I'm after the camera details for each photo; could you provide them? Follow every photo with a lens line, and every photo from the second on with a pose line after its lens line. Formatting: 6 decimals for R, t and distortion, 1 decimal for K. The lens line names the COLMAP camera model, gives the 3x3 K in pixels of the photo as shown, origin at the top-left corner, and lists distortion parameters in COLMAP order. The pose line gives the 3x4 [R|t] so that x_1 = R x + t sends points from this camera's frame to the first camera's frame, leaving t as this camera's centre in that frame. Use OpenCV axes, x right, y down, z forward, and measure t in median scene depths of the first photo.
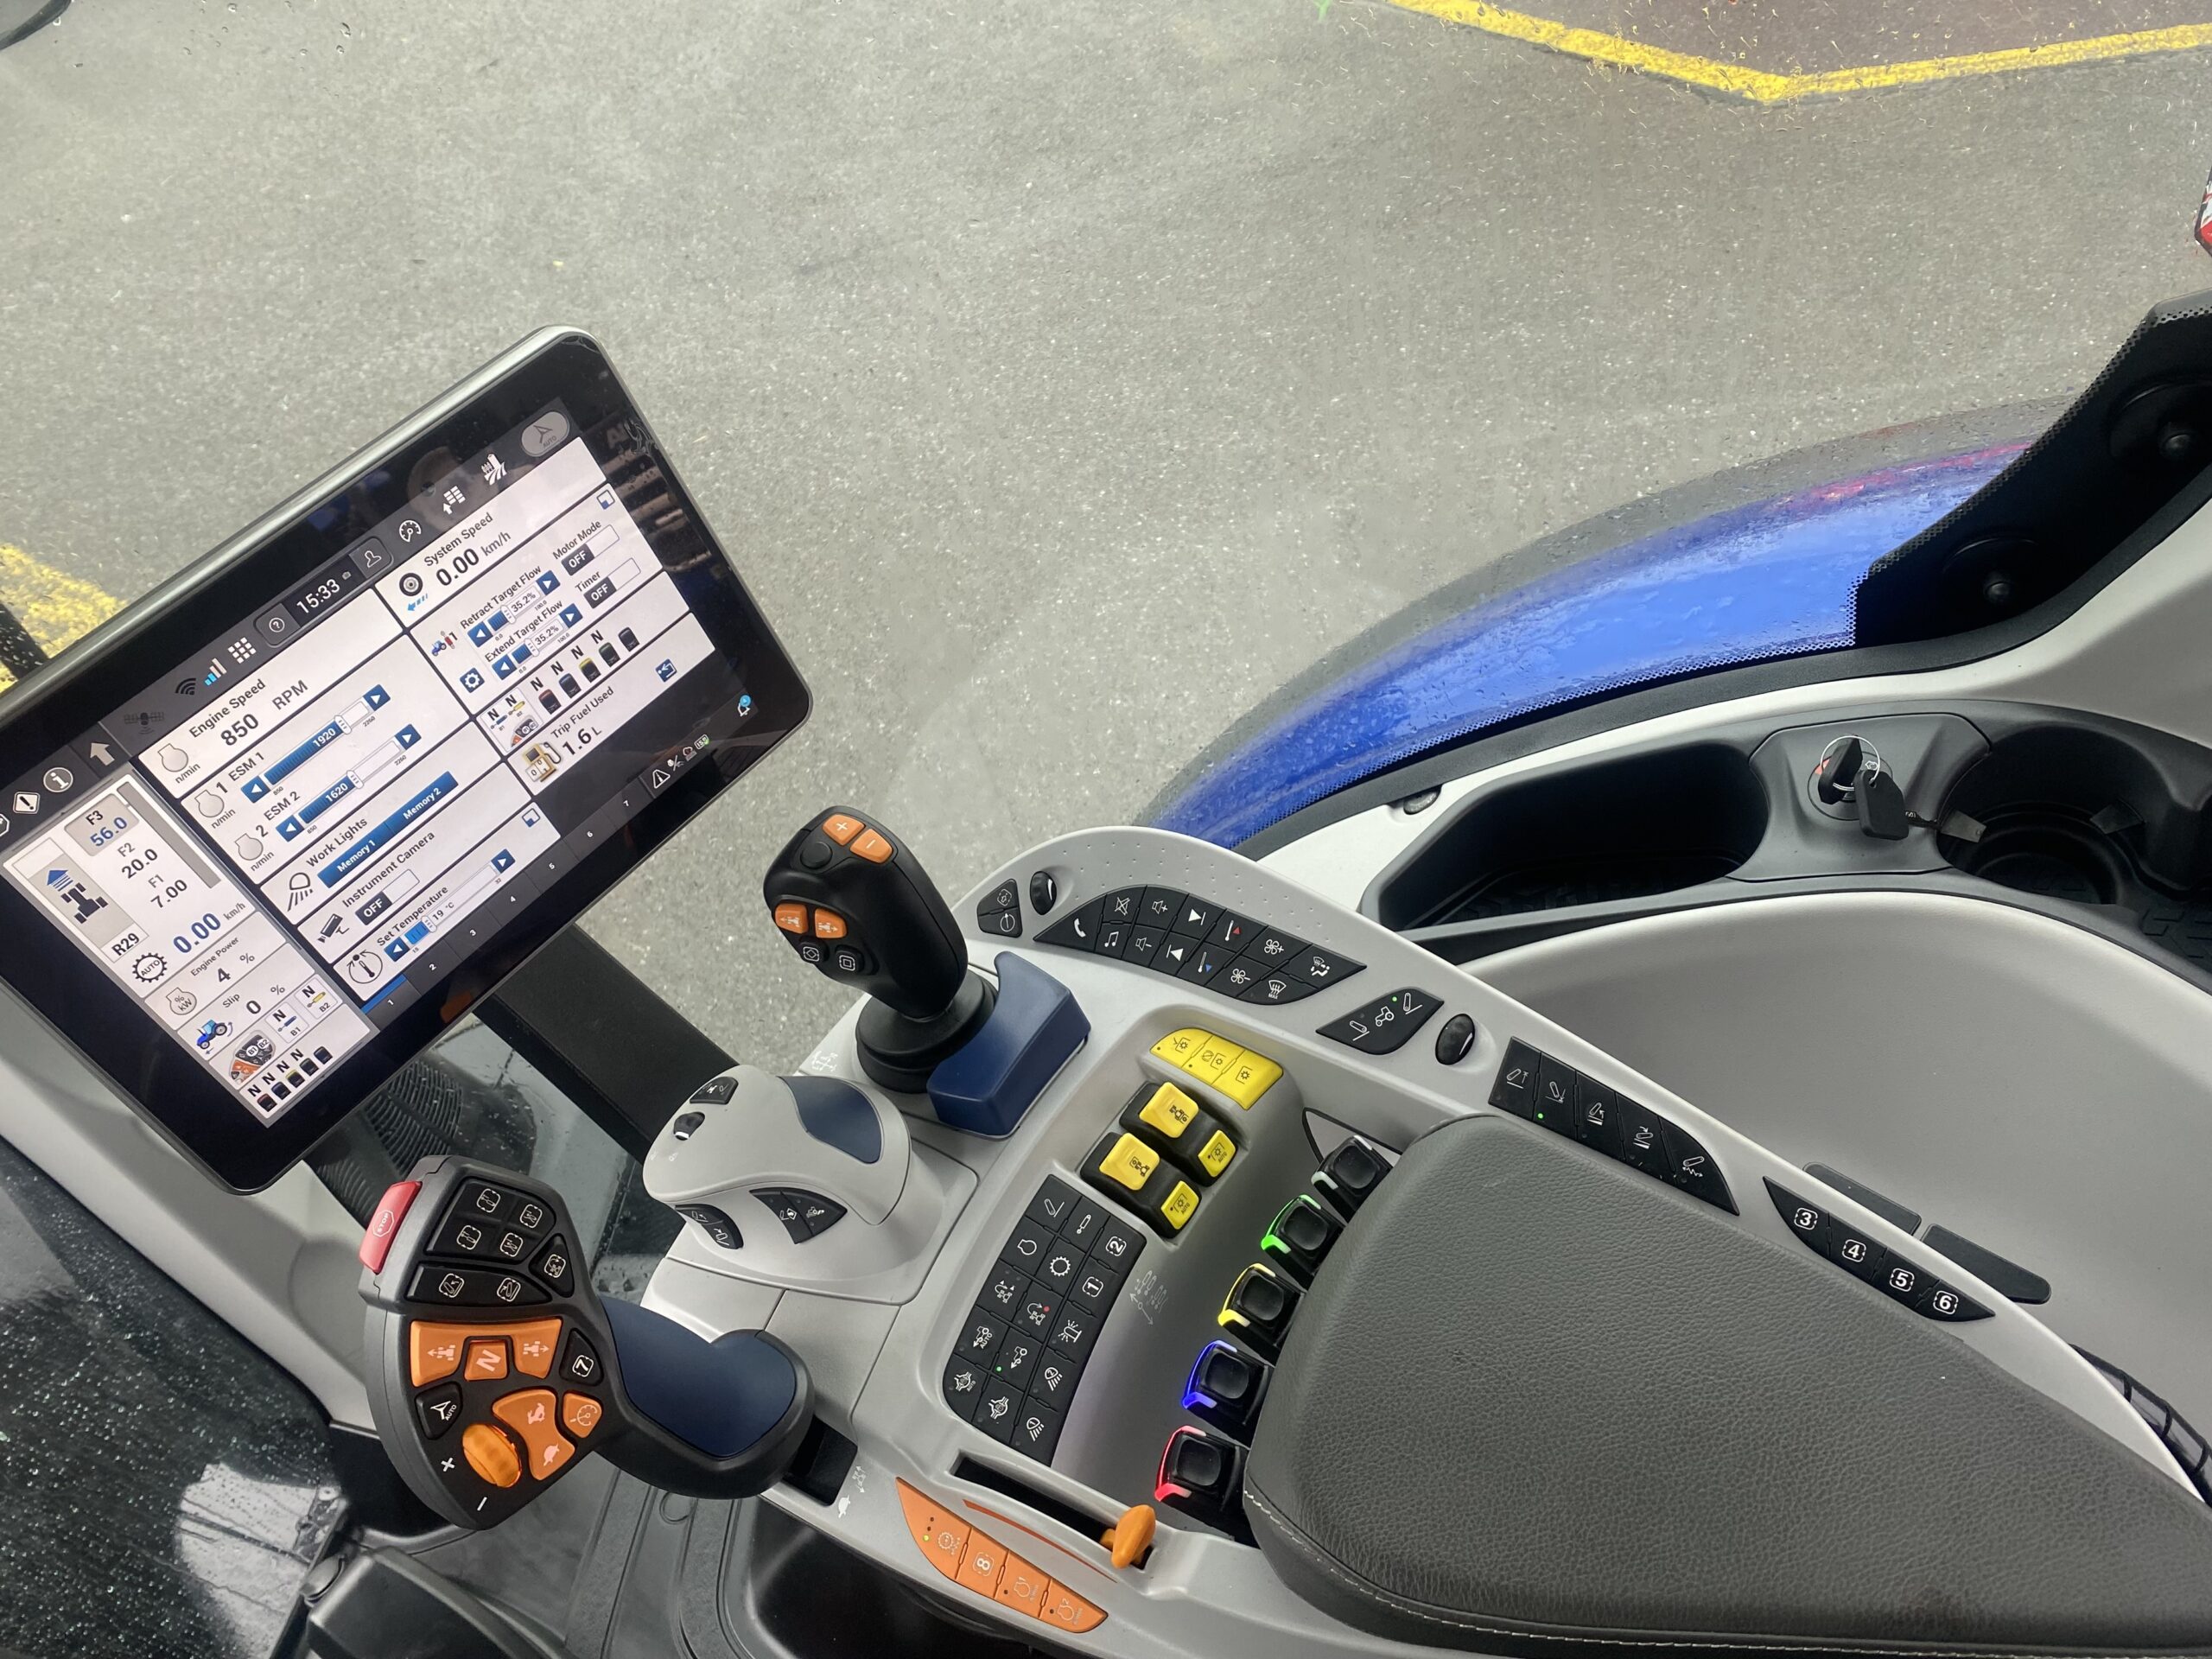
lens RADIAL K [[1702.4, 0, 1086.4], [0, 1702.4, 827.2], [0, 0, 1]] dist [0.010544, -0.006193]
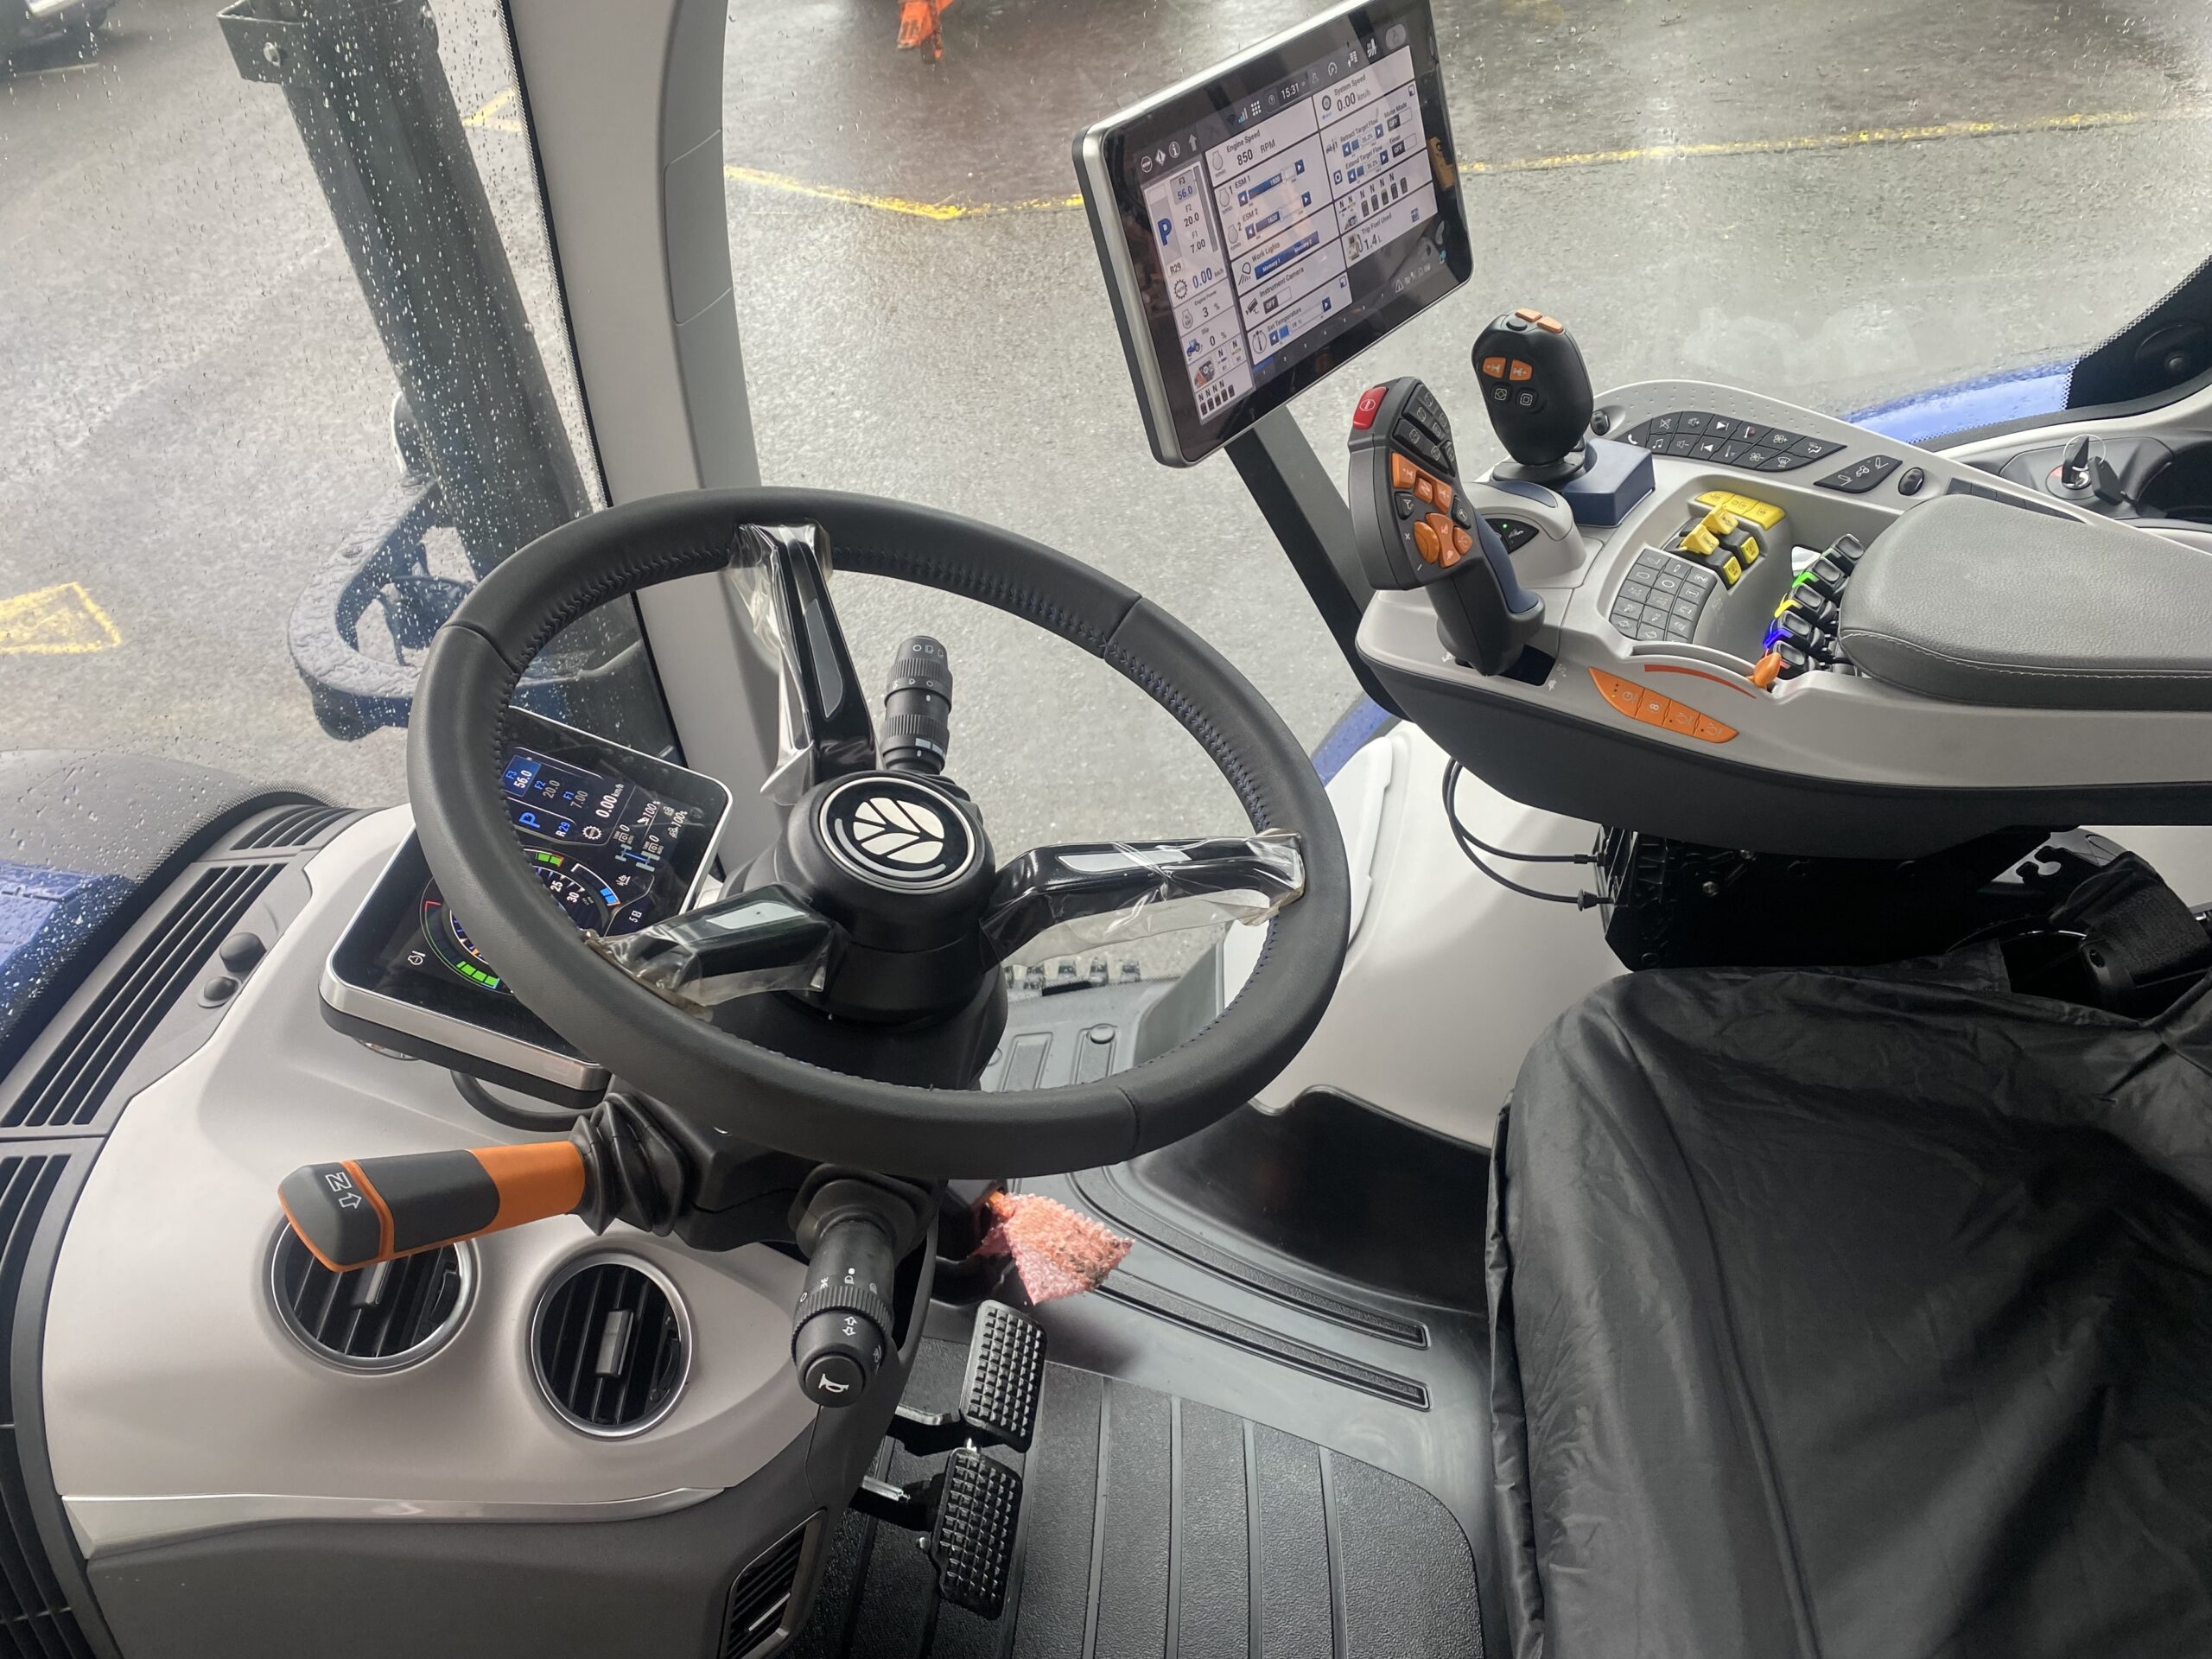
lens RADIAL K [[1702.4, 0, 1125.2], [0, 1702.4, 830.7], [0, 0, 1]] dist [0.010544, -0.006193]
pose [[0.993072, 0.096374, 0.067229, -0.603304], [-0.089460, 0.991038, -0.099203, 0.690324], [-0.076187, 0.092501, 0.992794, -0.503787]]
